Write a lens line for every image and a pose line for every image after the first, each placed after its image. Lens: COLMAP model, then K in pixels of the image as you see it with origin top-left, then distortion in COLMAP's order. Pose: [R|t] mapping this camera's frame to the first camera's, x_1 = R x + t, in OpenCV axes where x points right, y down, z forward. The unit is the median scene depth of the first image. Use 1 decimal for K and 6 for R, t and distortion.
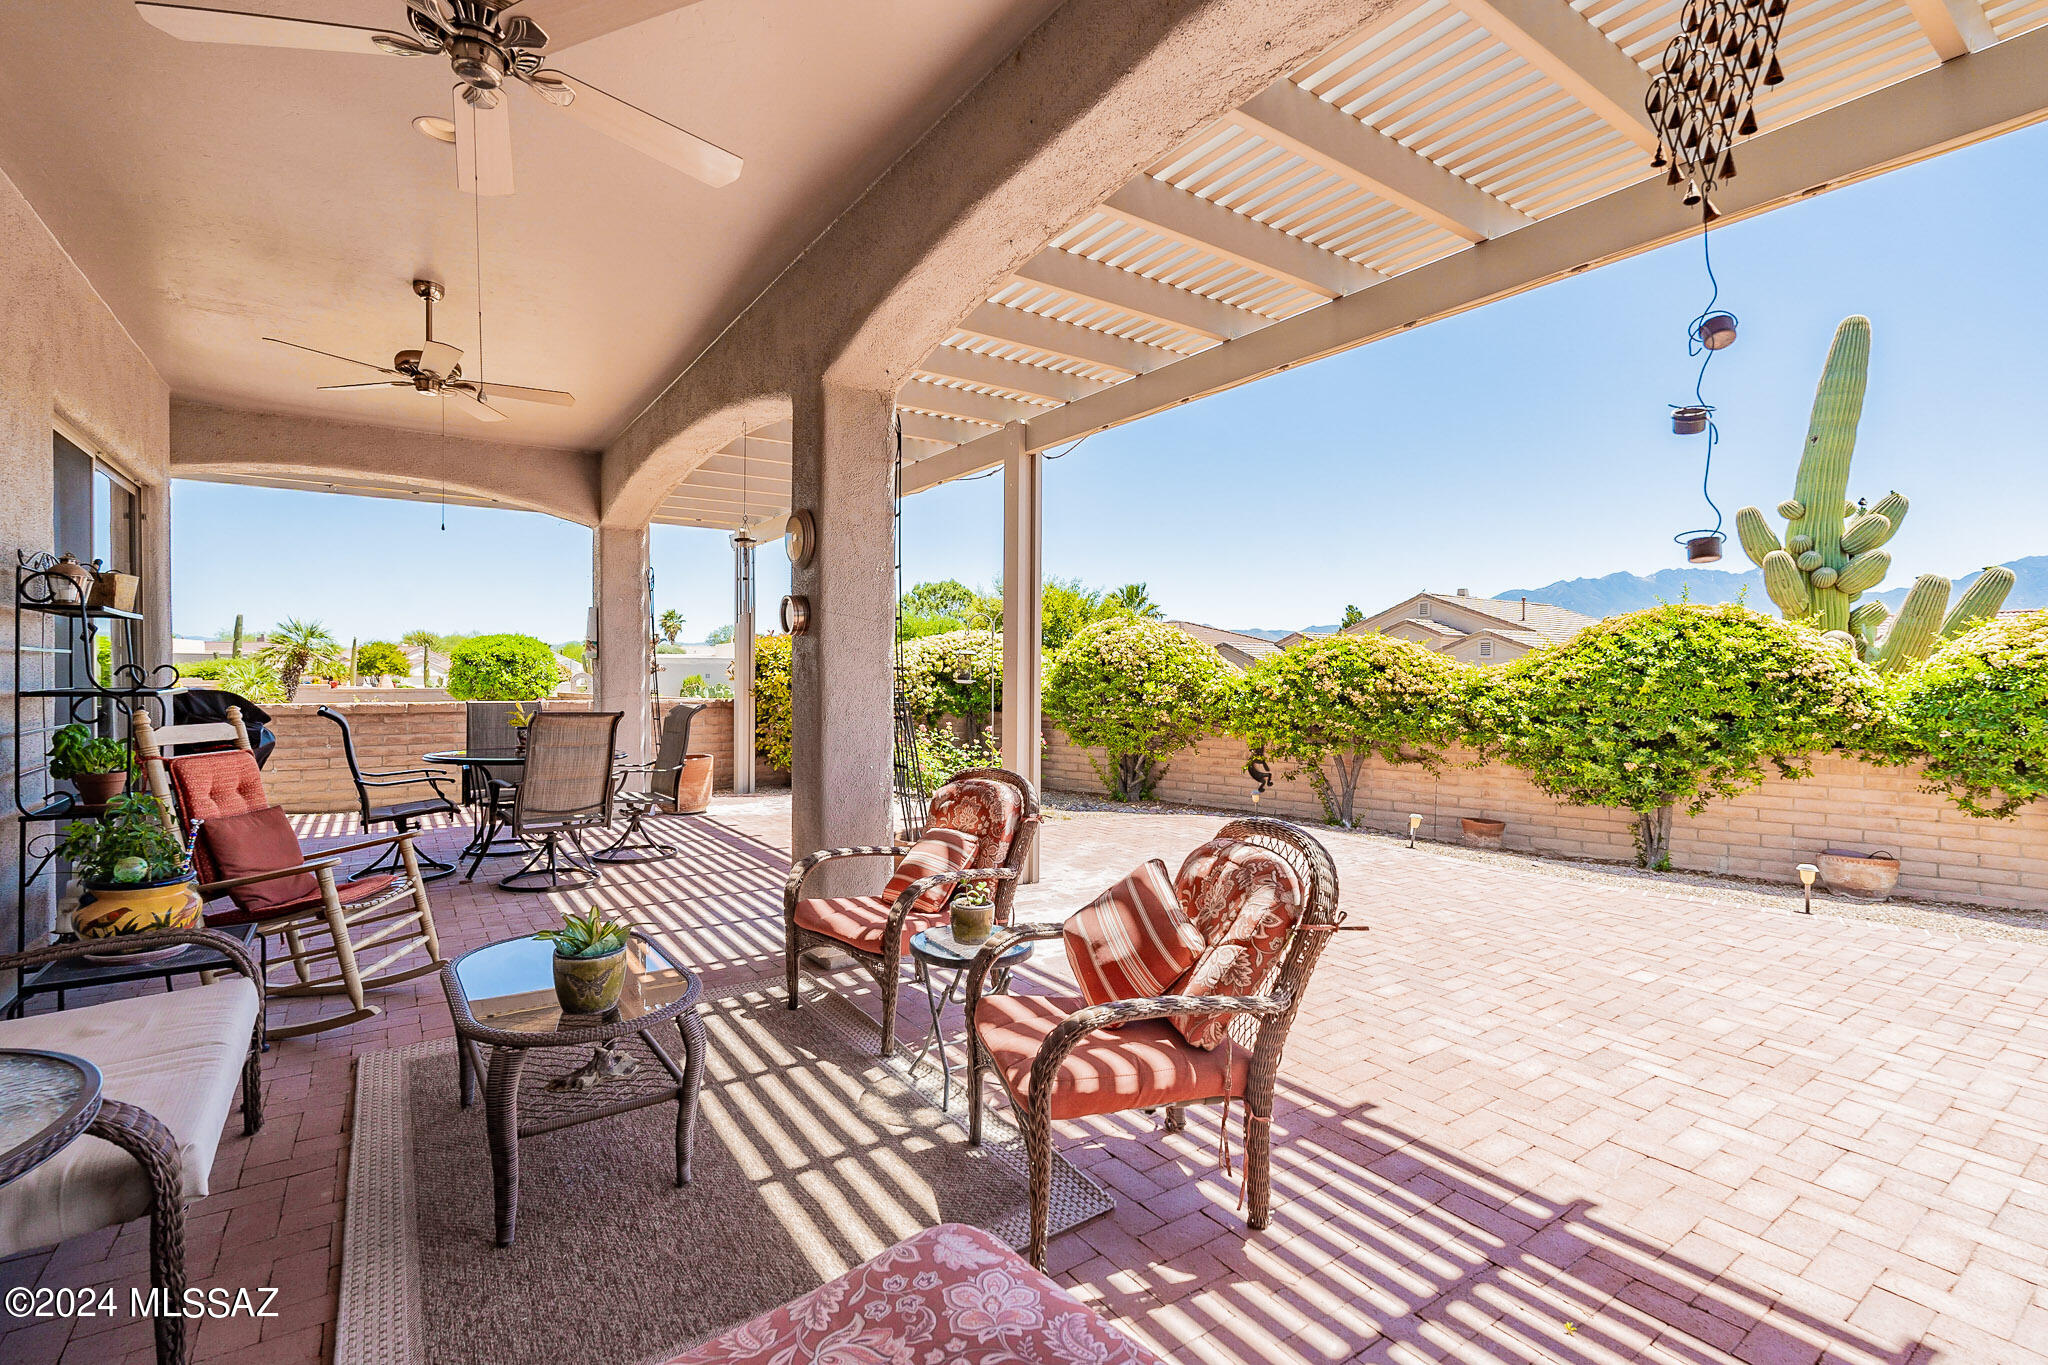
lens RADIAL K [[904.1, 0, 994.0], [0, 904.1, 689.2], [0, 0, 1]] dist [-0.001931, -0.000226]
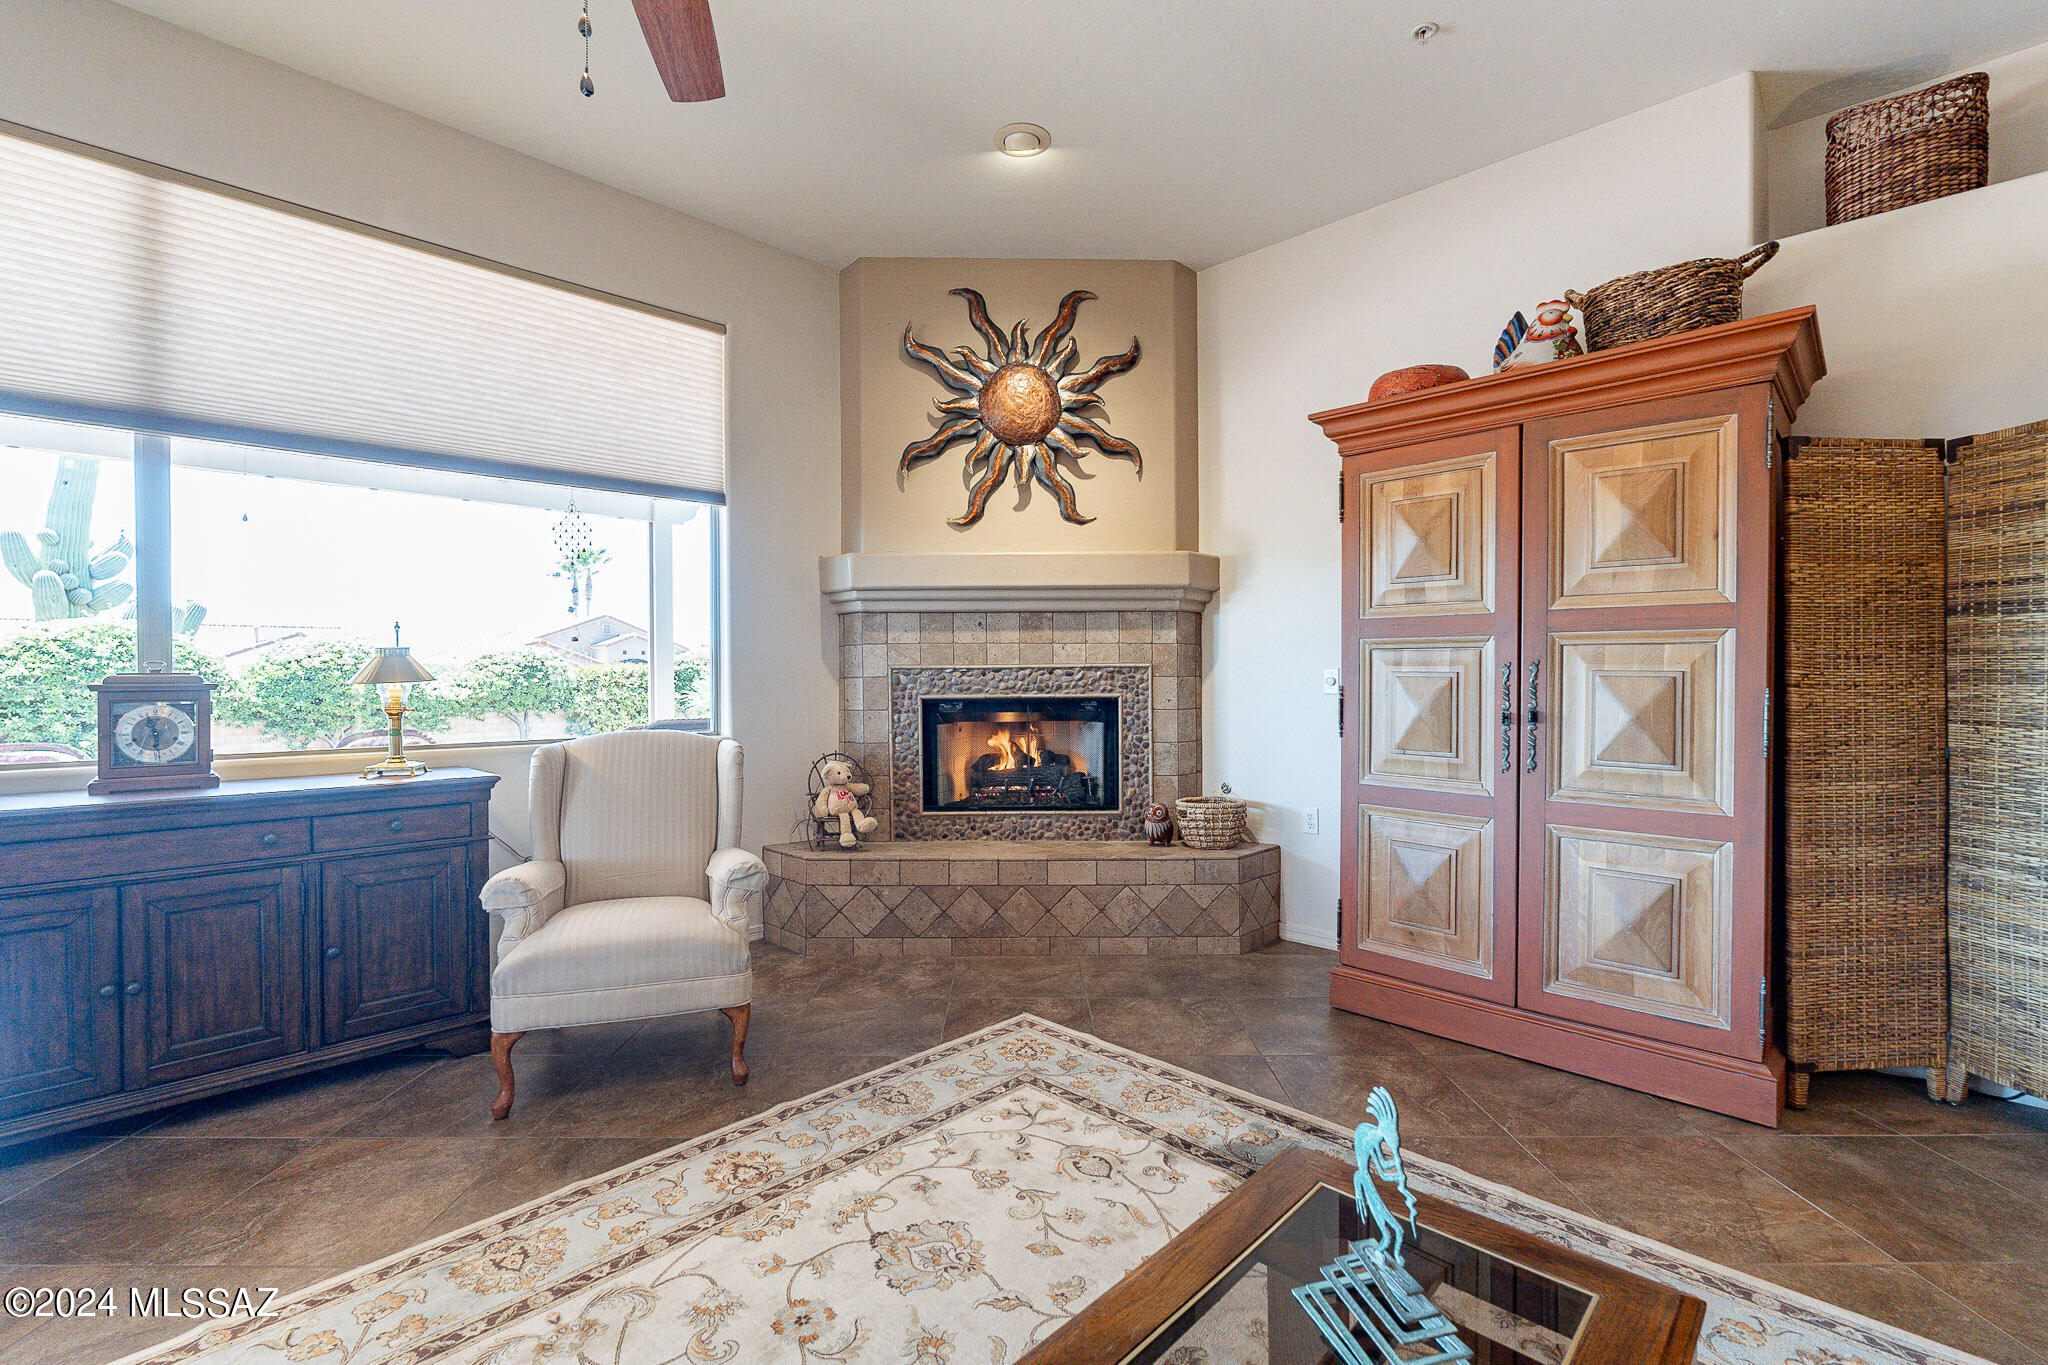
lens RADIAL K [[904.1, 0, 1014.4], [0, 904.1, 679.7], [0, 0, 1]] dist [-0.001931, -0.000226]
pose [[-0.190041, -0.009417, 0.981731, -0.701554], [0.022884, 0.999640, 0.014018, 0.005342], [-0.981509, 0.025130, -0.189757, -0.044768]]
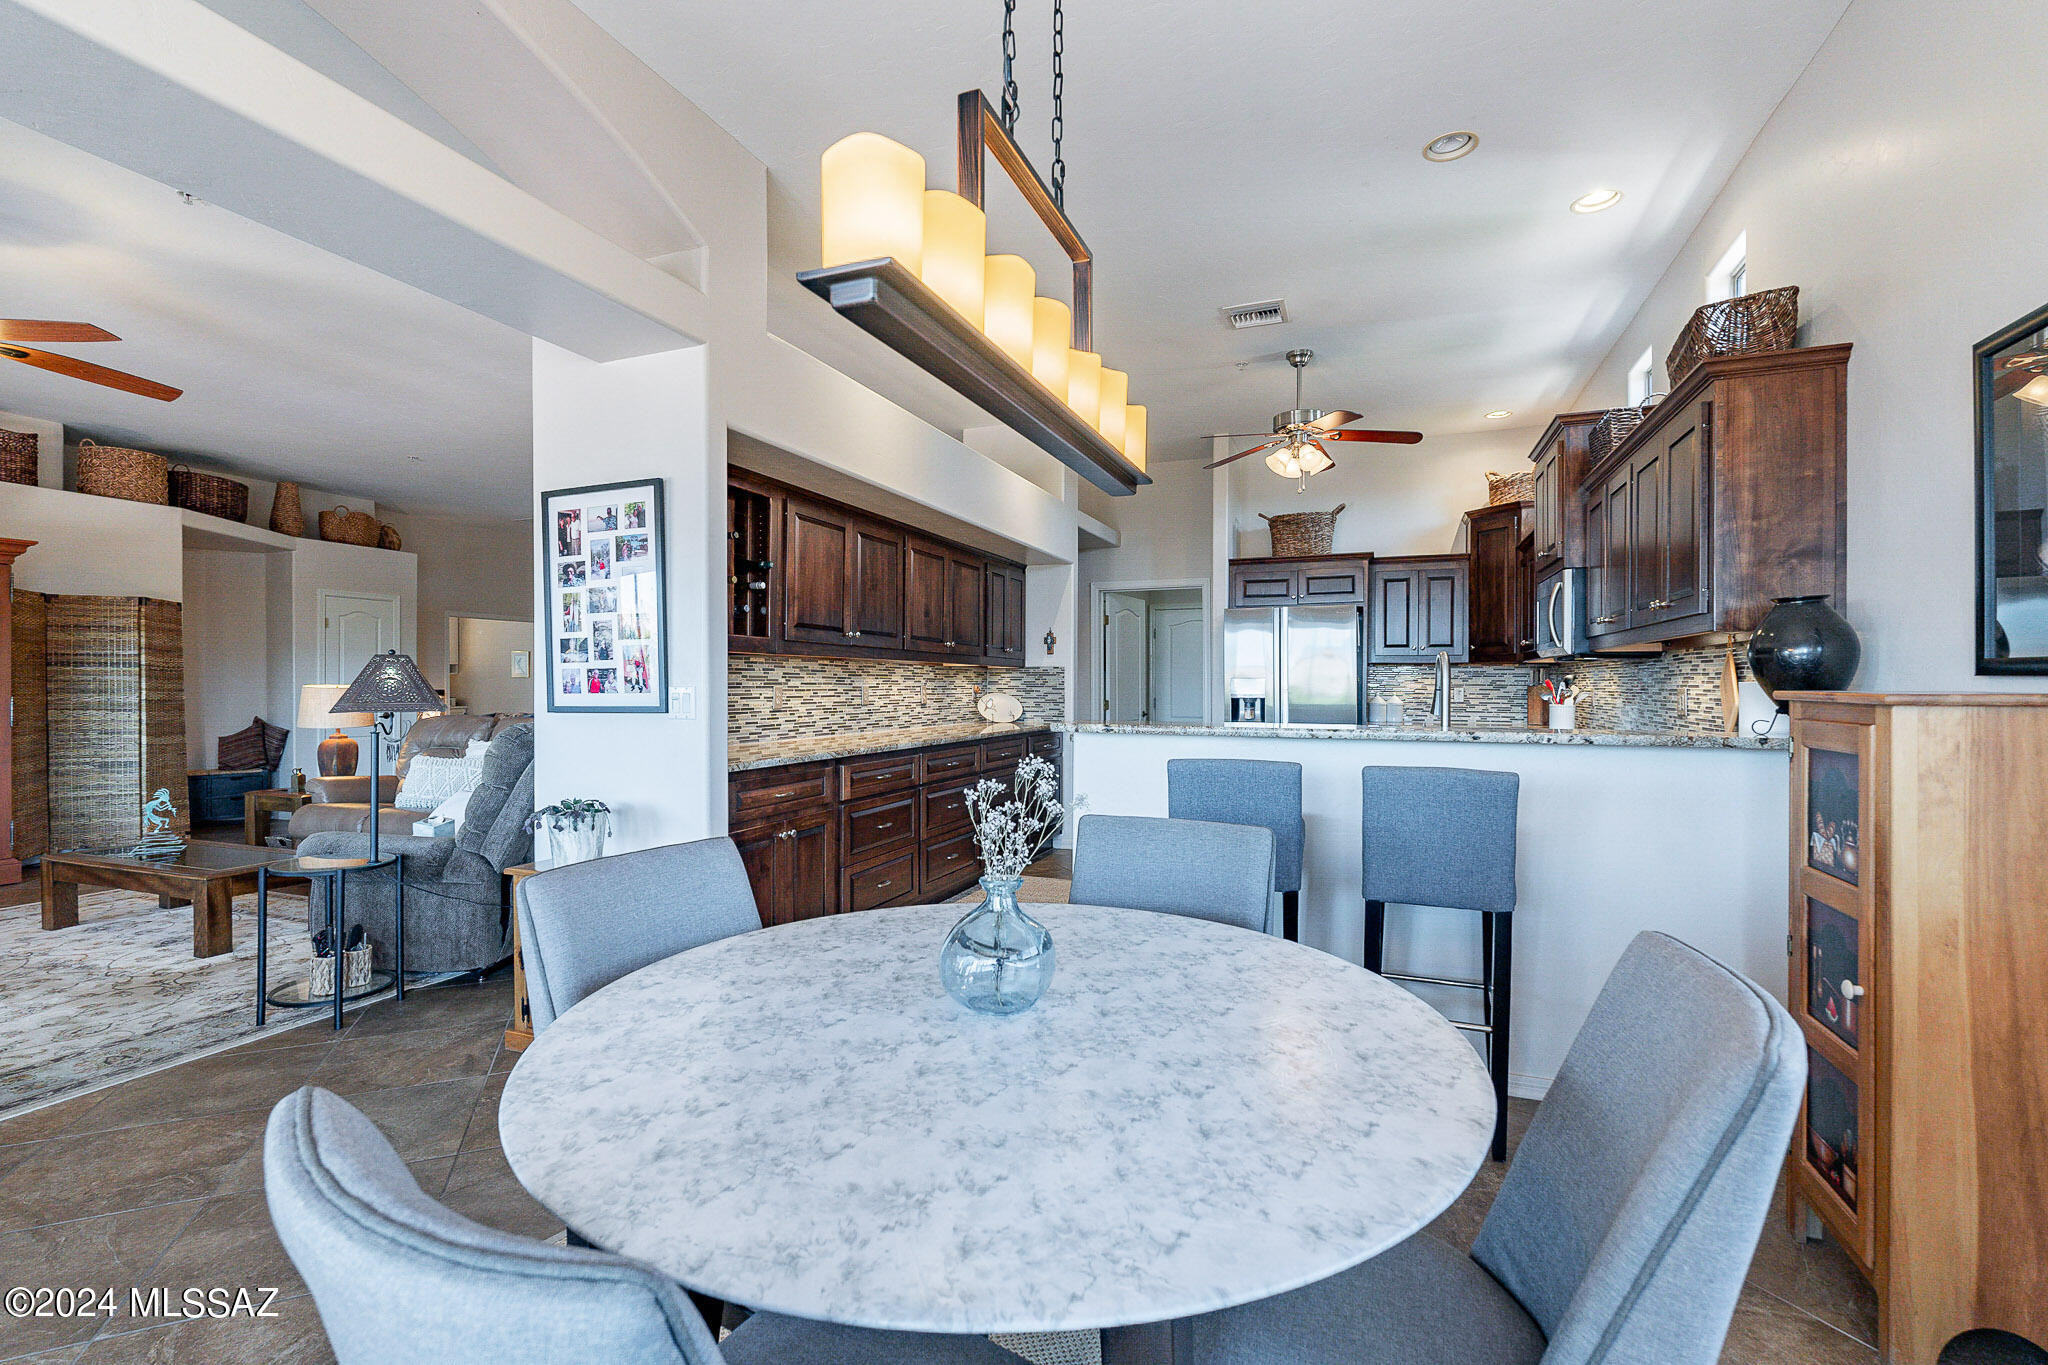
lens RADIAL K [[904.1, 0, 1037.7], [0, 904.1, 687.7], [0, 0, 1]] dist [-0.001931, -0.000226]
pose [[-0.825425, -0.003666, -0.564501, -0.715880], [-0.018111, 0.999636, 0.019991, -0.016121], [0.564222, 0.026724, -0.825191, 0.646042]]
